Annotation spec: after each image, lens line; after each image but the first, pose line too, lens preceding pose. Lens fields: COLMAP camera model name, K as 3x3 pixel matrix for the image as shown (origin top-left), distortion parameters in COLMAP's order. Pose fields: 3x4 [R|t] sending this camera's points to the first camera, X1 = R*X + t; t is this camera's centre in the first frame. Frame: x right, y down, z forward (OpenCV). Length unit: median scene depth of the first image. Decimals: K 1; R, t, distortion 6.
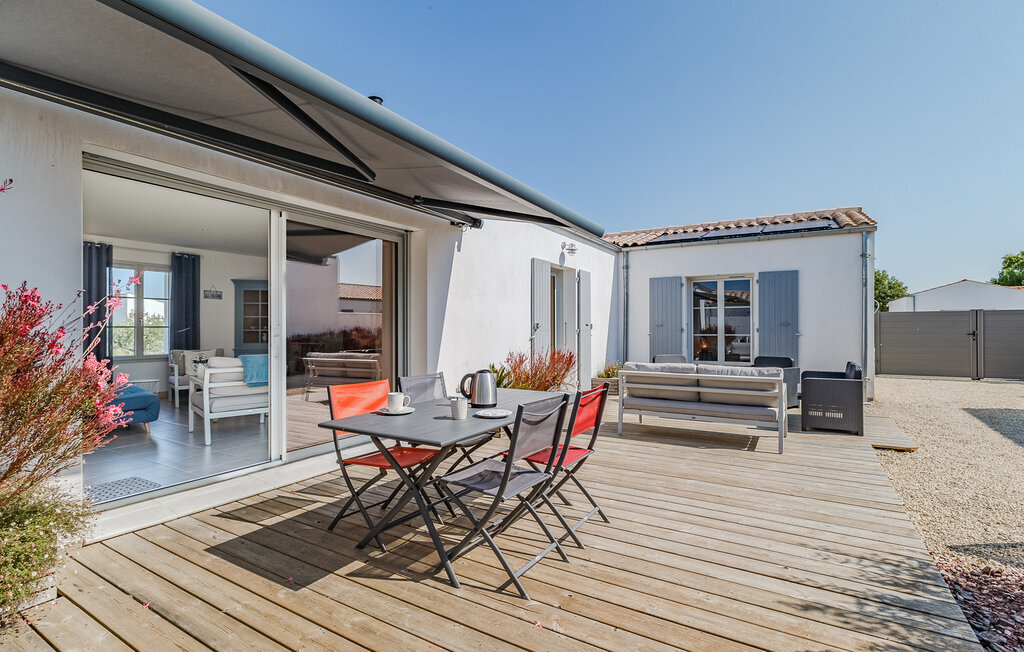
lens RADIAL K [[490.2, 0, 512.0], [0, 490.2, 326.0], [0, 0, 1]] dist [0.067839, -0.000152]
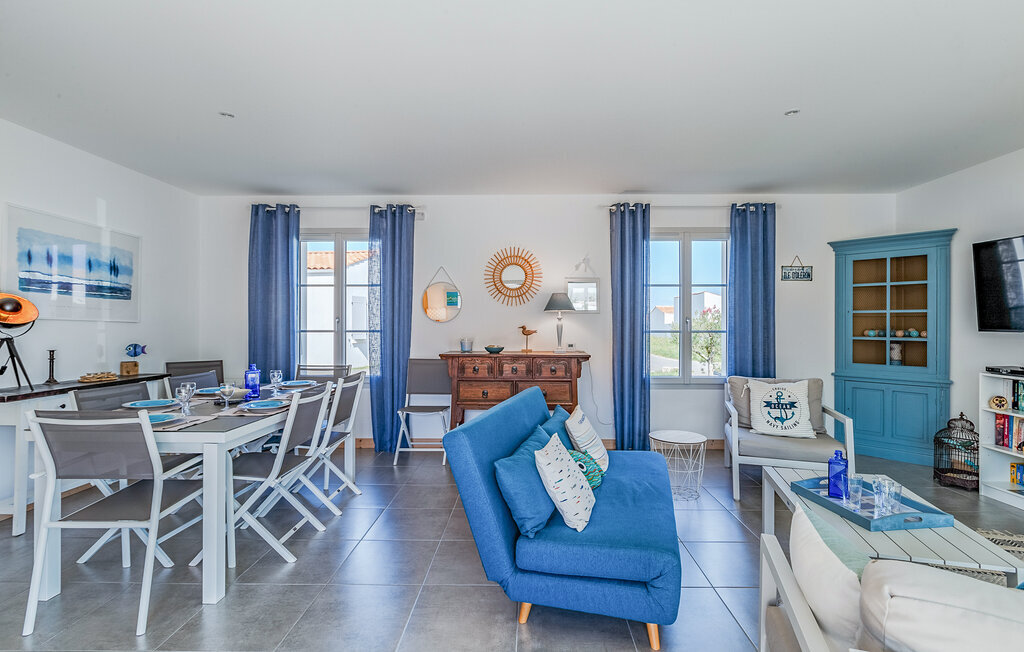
lens RADIAL K [[437.7, 0, 512.0], [0, 437.7, 326.0], [0, 0, 1]] dist [-0.016728, -0.000407]
pose [[0.472885, 0.006641, -0.881099, -0.354279], [0.001983, 0.999961, 0.008602, -0.009961], [0.881122, -0.005815, 0.472853, 0.547751]]
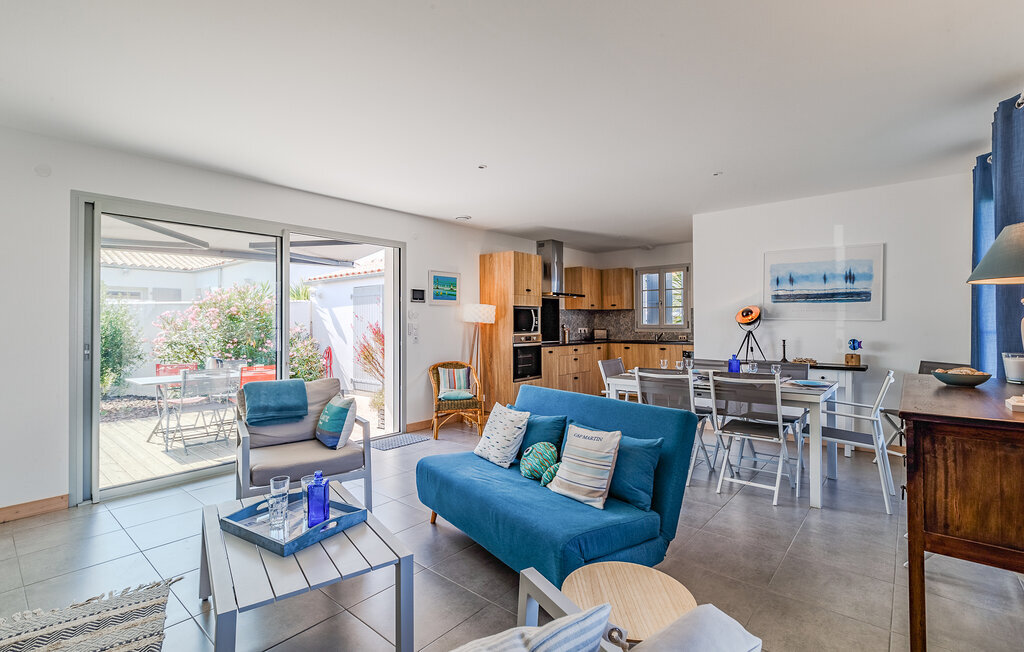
lens RADIAL K [[473.9, 0, 512.0], [0, 473.9, 326.0], [0, 0, 1]] dist [0.002034, 0.000043]
pose [[-0.985381, 0.007137, 0.170218, -0.608282], [0.007164, 0.999974, -0.000454, -0.007408], [-0.170217, 0.000772, -0.985406, 1.037681]]
